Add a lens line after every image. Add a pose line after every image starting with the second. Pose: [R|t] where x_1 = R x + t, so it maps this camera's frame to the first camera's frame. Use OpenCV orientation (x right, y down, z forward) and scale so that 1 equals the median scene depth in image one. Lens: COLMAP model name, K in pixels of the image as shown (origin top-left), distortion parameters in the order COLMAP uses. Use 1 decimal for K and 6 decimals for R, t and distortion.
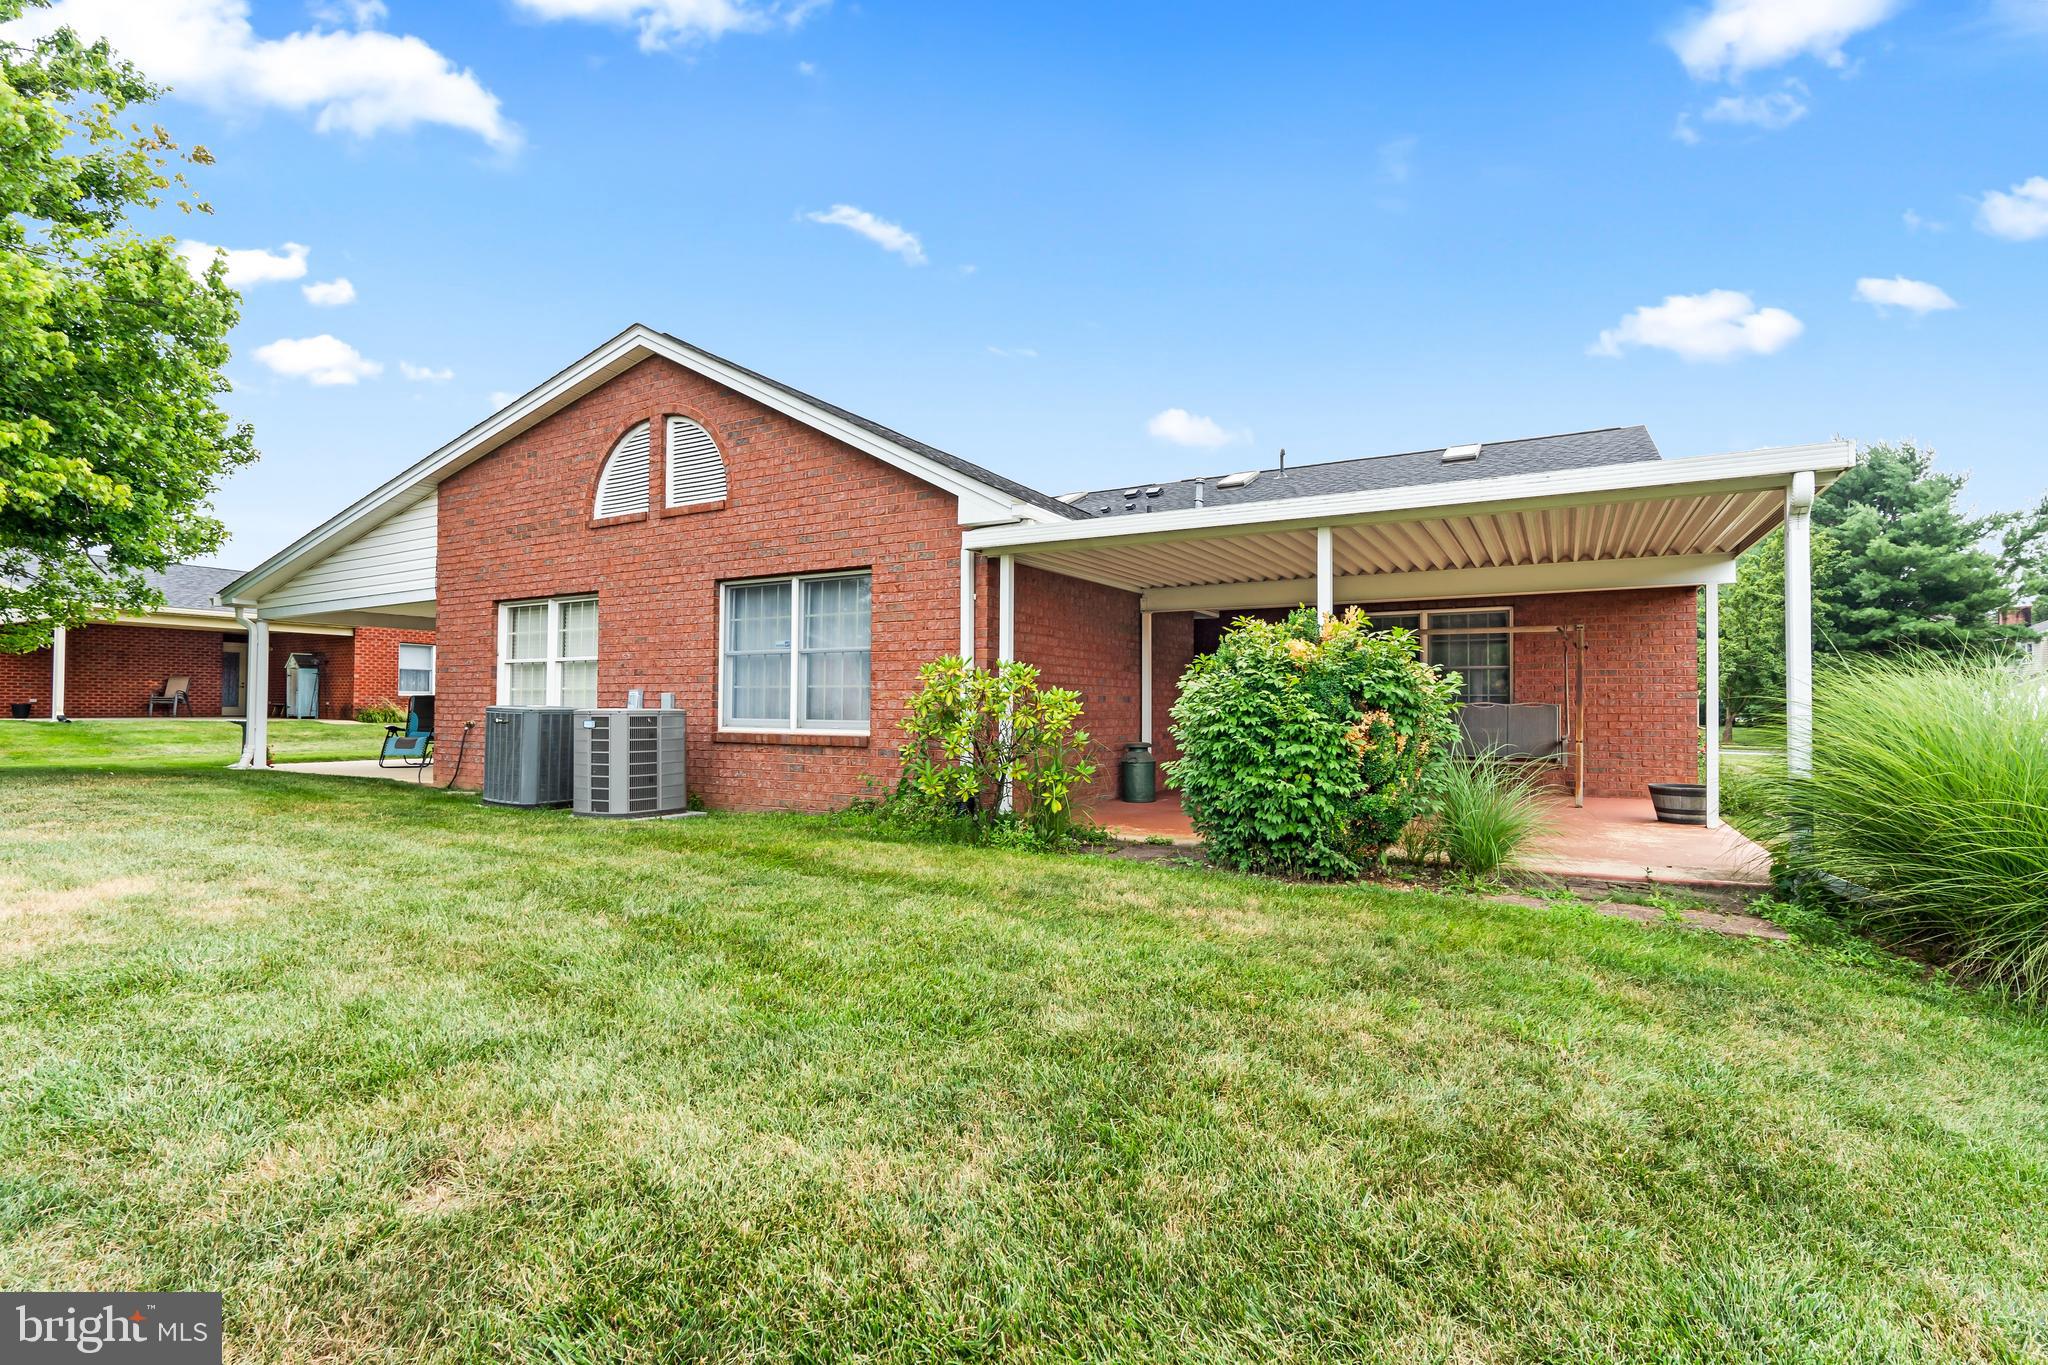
lens RADIAL K [[928.9, 0, 1028.6], [0, 928.9, 694.1], [0, 0, 1]] dist [-0.008408, 0.000079]
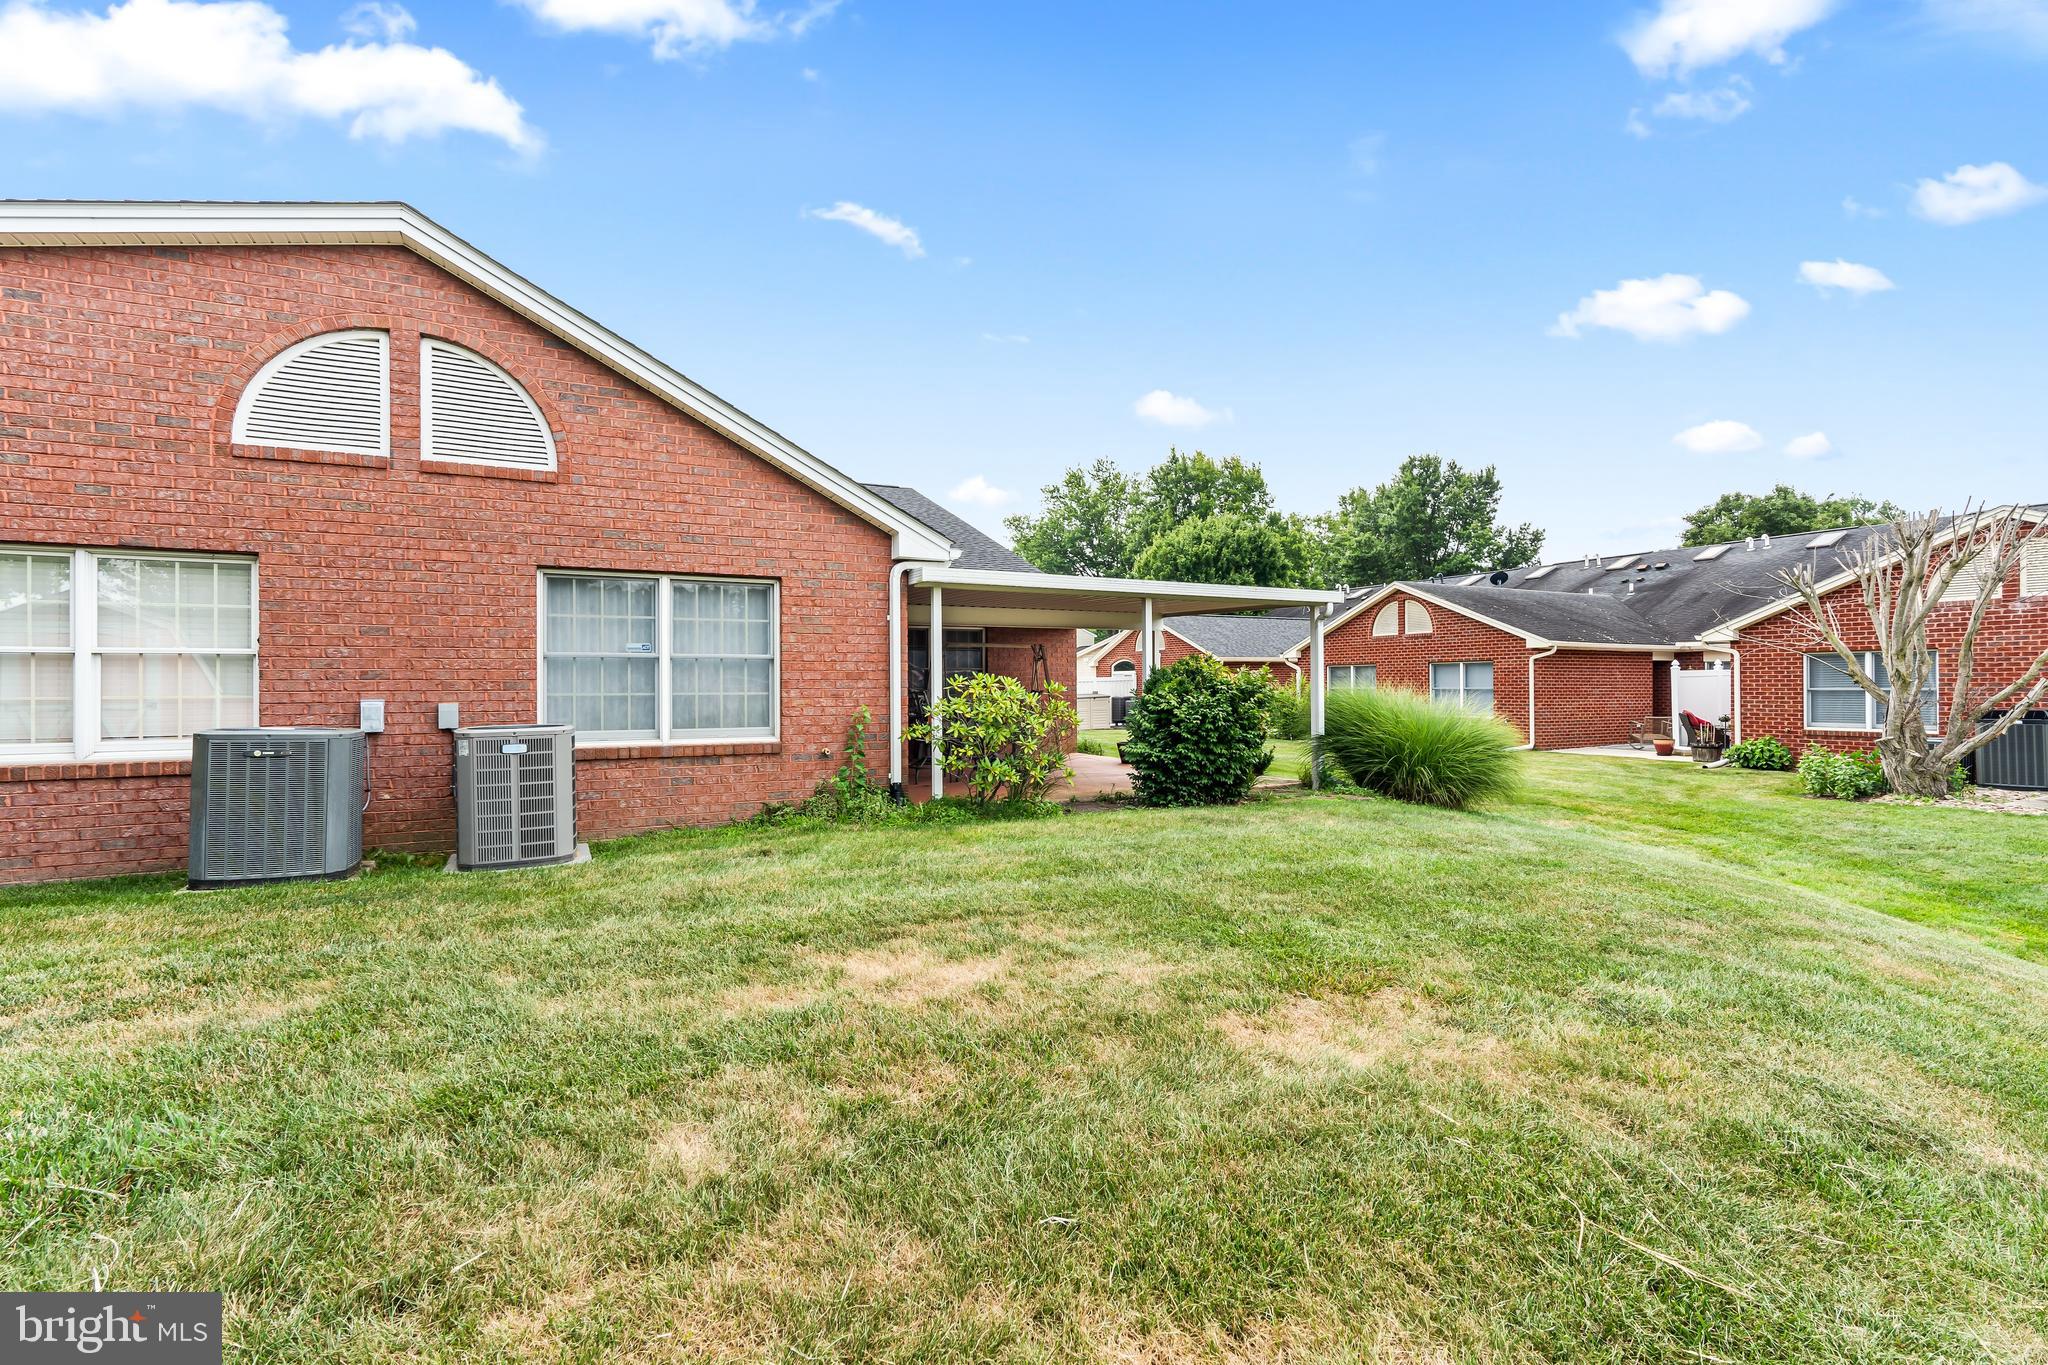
lens RADIAL K [[927.5, 0, 1024.0], [0, 927.5, 682.5], [0, 0, 1]] dist [-0.007558, 0.000440]
pose [[0.545407, -0.007011, 0.838142, -0.863577], [-0.007991, 0.999876, 0.013564, -0.036611], [-0.838134, -0.014096, 0.545283, 0.202064]]
